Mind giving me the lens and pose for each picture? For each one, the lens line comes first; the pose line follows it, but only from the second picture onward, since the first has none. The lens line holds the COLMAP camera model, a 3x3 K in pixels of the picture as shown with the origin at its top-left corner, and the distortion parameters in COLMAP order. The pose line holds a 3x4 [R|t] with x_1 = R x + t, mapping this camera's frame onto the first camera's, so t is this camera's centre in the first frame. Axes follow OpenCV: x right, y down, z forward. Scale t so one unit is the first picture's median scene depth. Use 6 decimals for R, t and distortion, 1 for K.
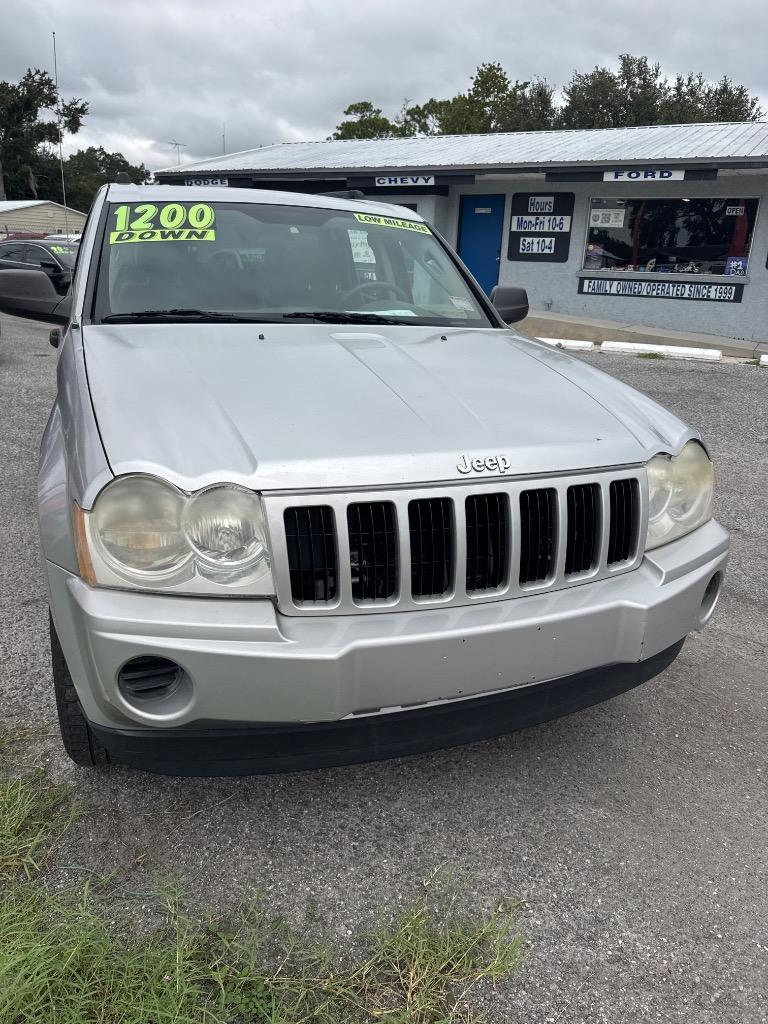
lens RADIAL K [[736.4, 0, 389.9], [0, 736.4, 538.0], [0, 0, 1]] dist [0.027441, -0.052000]
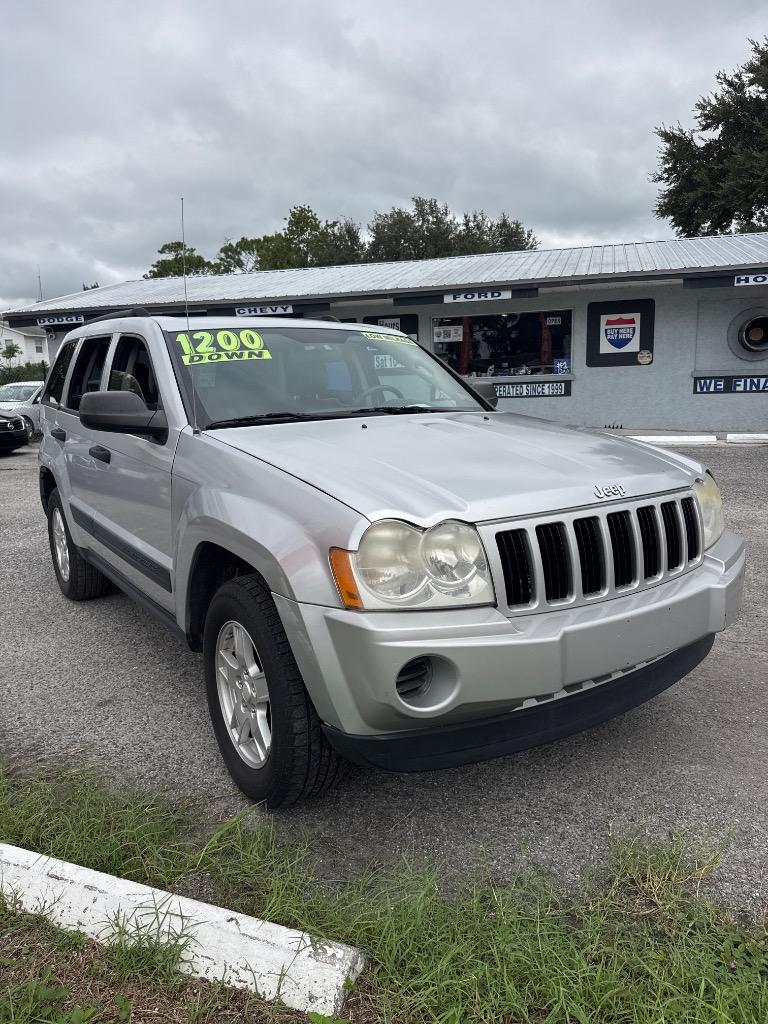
lens RADIAL K [[725.6, 0, 402.9], [0, 725.6, 529.5], [0, 0, 1]] dist [0.103377, -0.184034]
pose [[0.969980, -0.110750, 0.216502, -0.309824], [0.143255, 0.979634, -0.140692, 0.059510], [-0.196511, 0.167484, 0.966091, -0.123002]]
